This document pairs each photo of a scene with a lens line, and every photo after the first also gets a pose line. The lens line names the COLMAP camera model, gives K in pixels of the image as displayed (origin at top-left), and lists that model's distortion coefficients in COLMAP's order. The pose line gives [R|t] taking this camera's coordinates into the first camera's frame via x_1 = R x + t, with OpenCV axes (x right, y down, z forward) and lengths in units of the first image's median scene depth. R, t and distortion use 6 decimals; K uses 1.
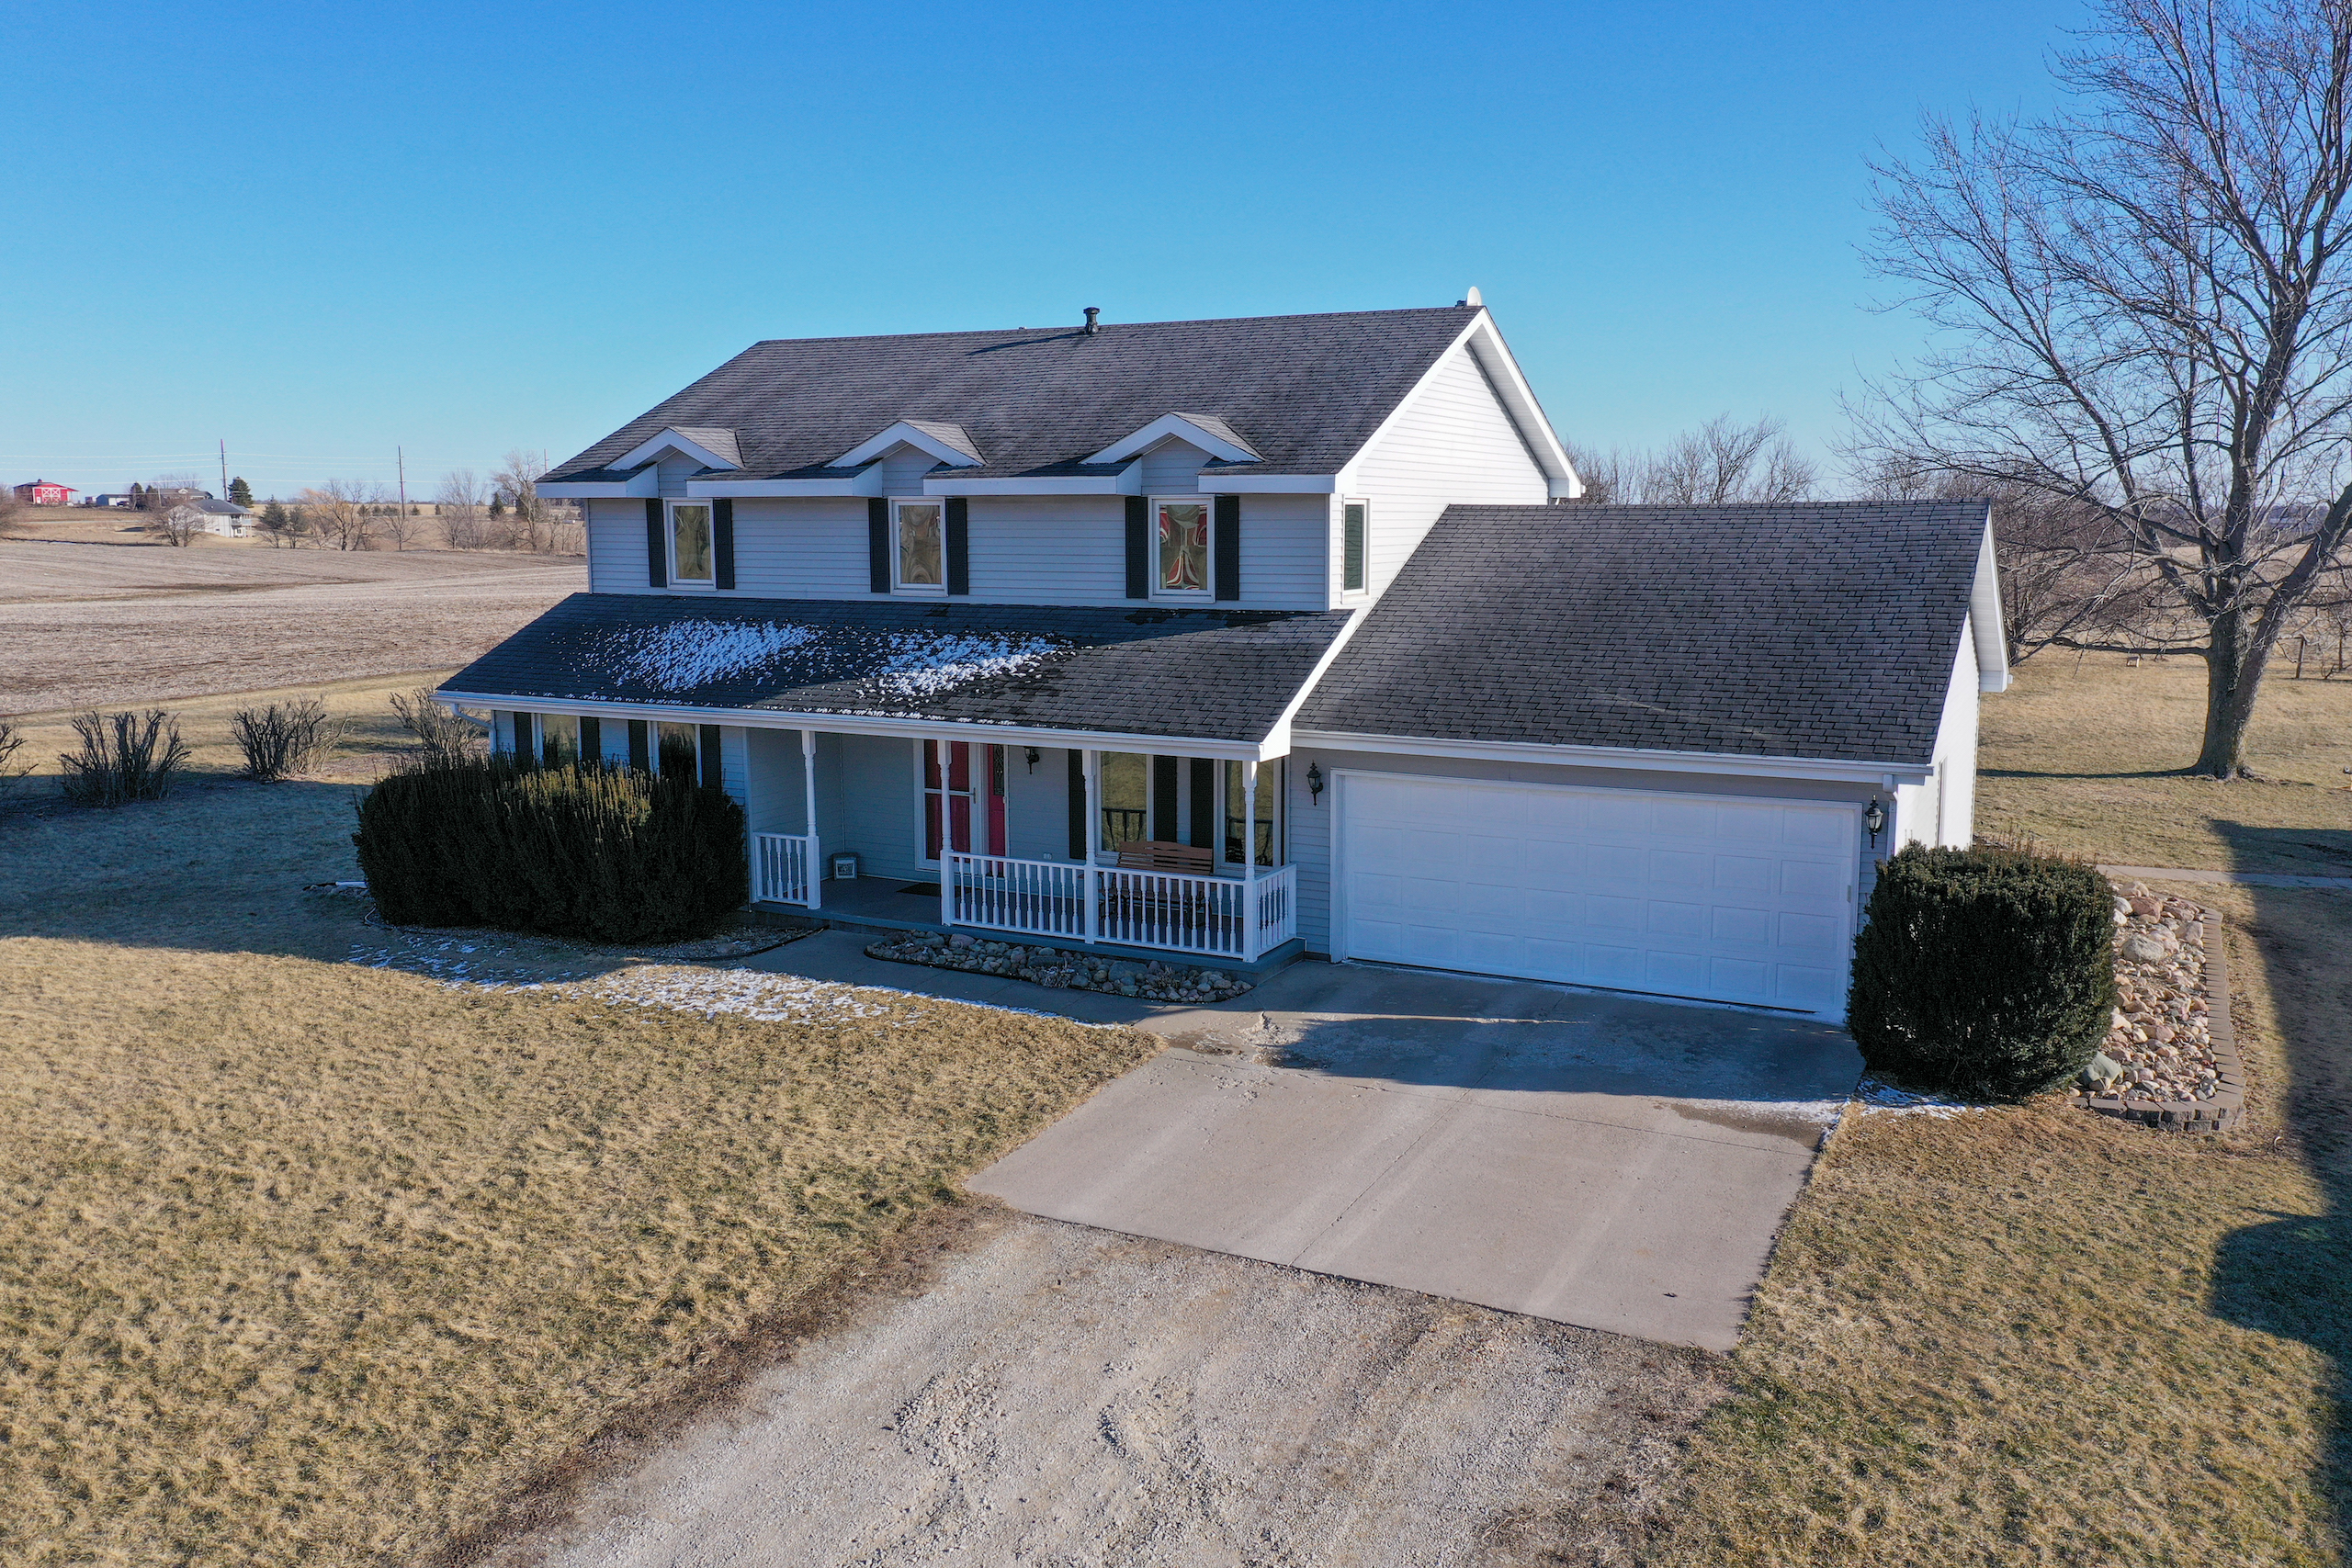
lens RADIAL K [[1859.8, 0, 1181.4], [0, 1859.8, 784.4], [0, 0, 1]] dist [0.001771, 0.008065]
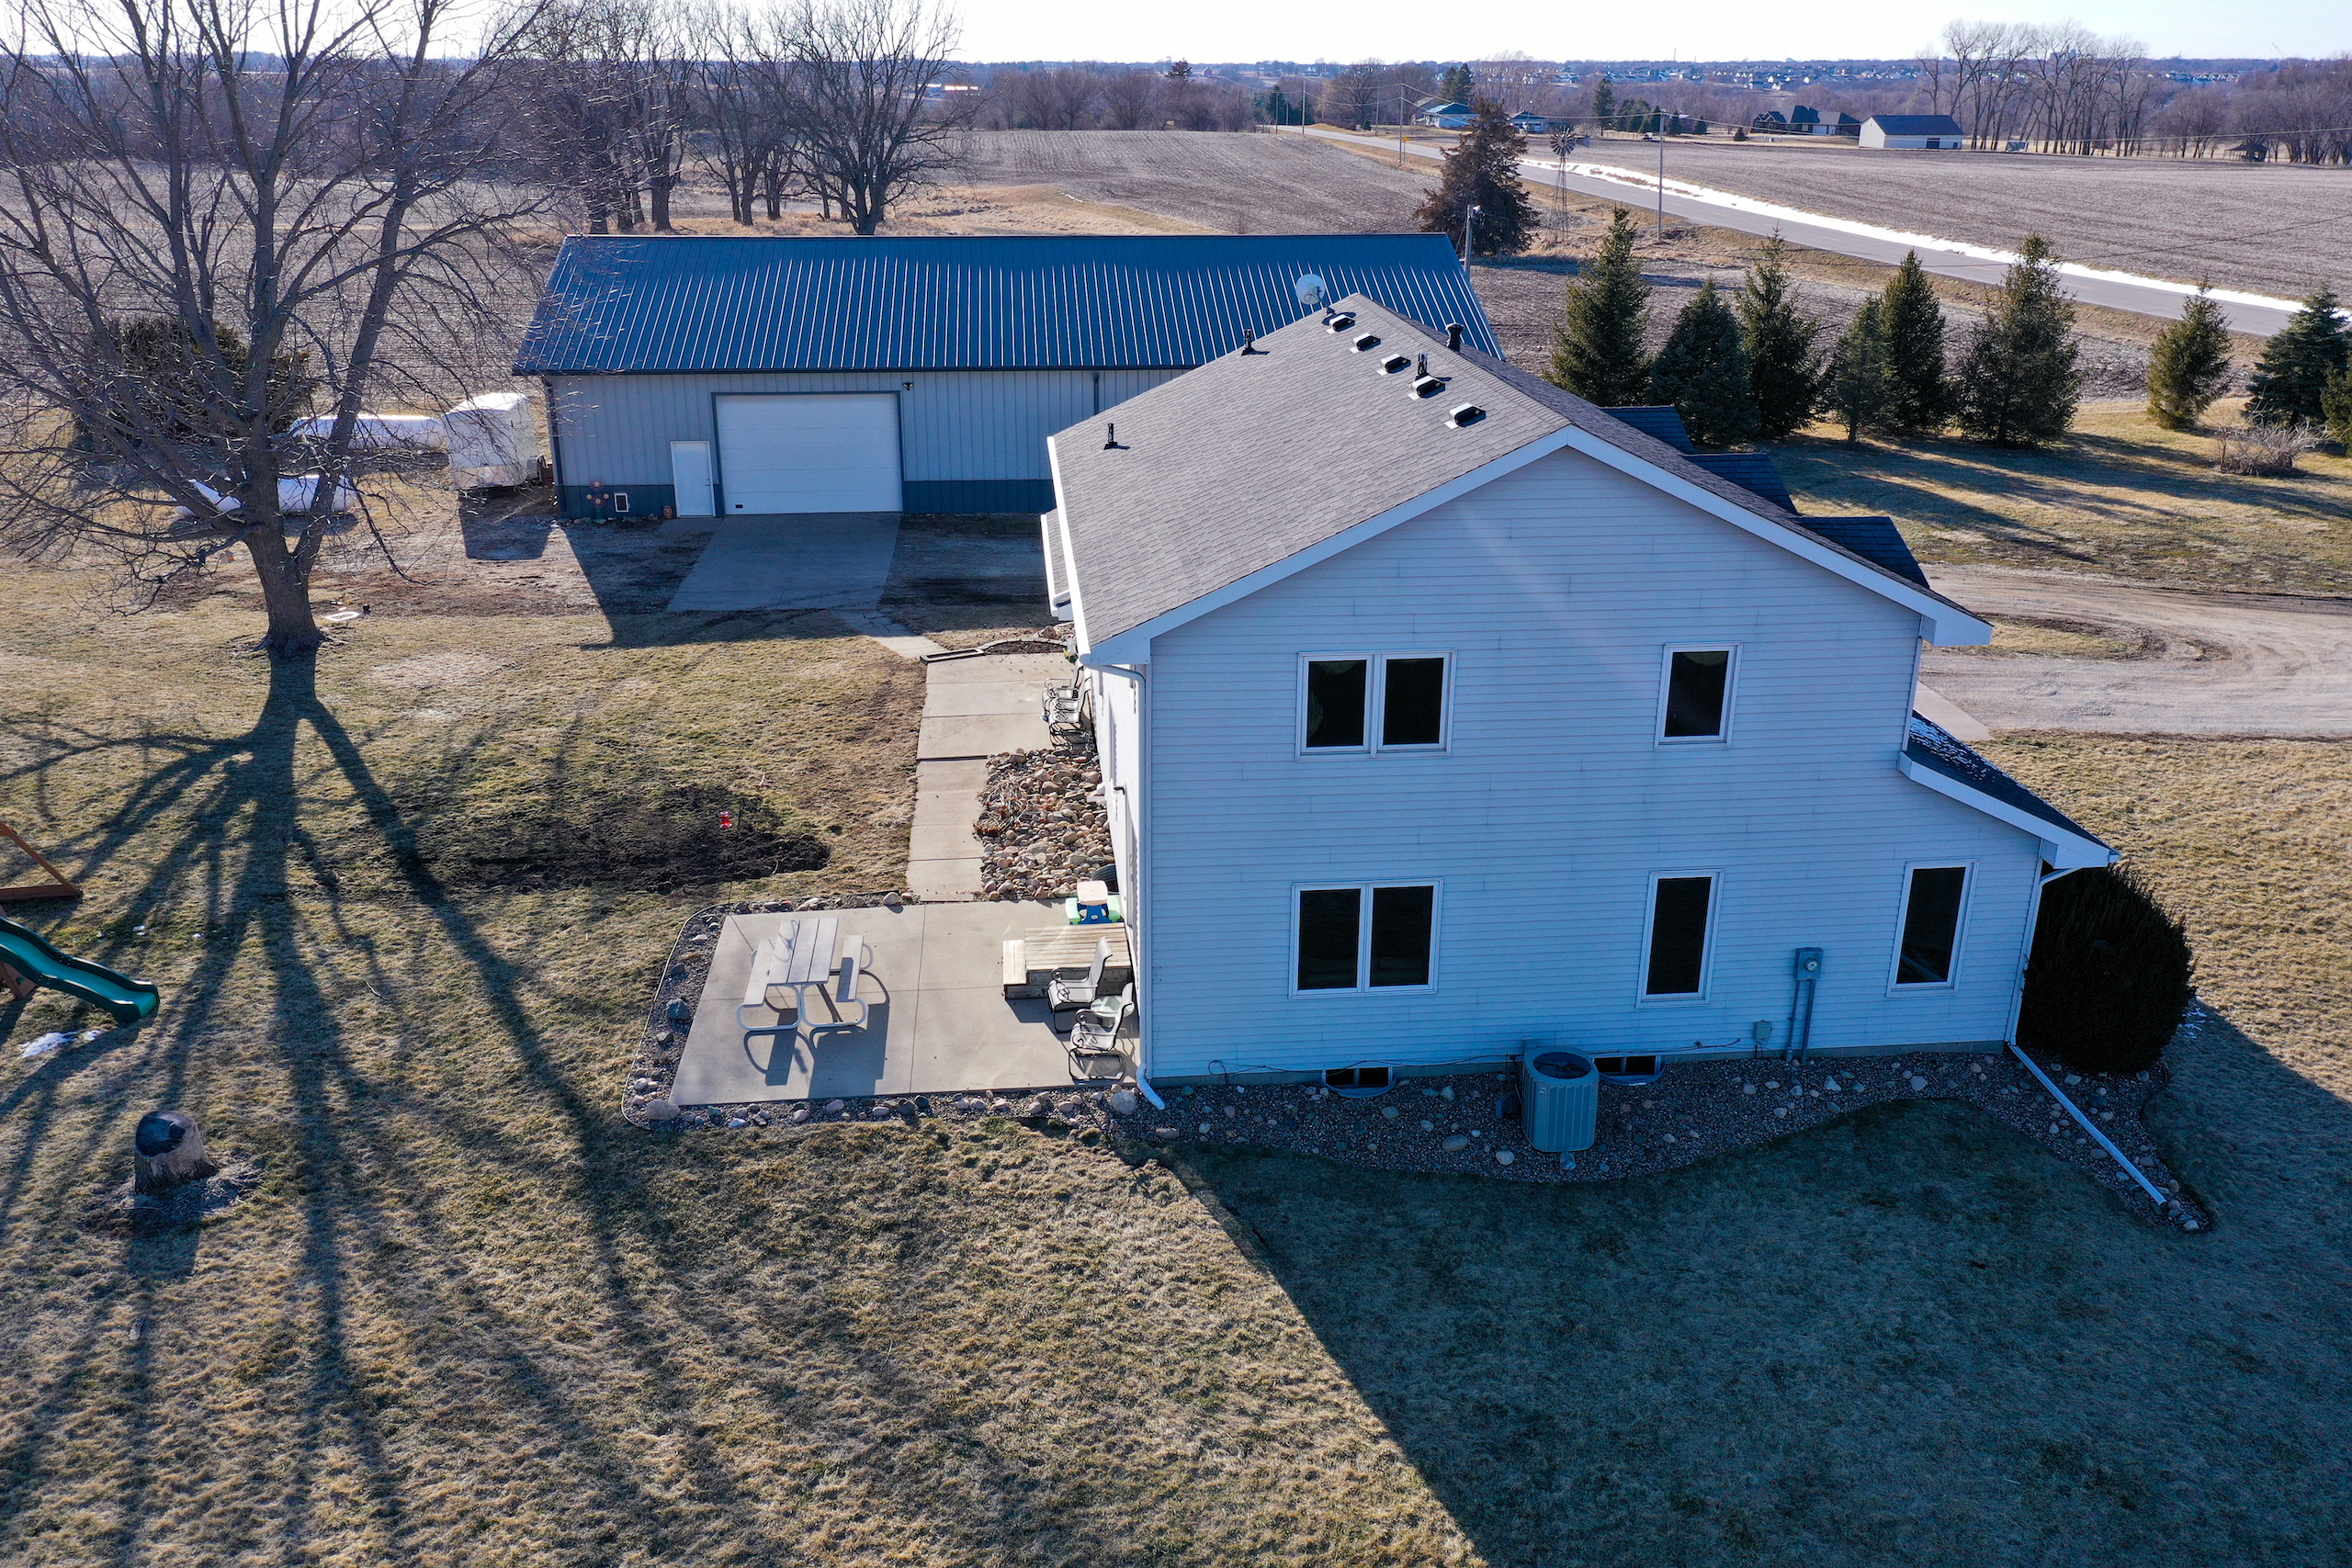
lens RADIAL K [[1881.2, 0, 1185.8], [0, 1881.2, 716.7], [0, 0, 1]] dist [-0.003730, 0.003349]
pose [[-0.553392, -0.272588, 0.787054, -1.068787], [0.112707, 0.911734, 0.395016, -0.648154], [-0.825260, 0.307305, -0.473824, 2.257043]]
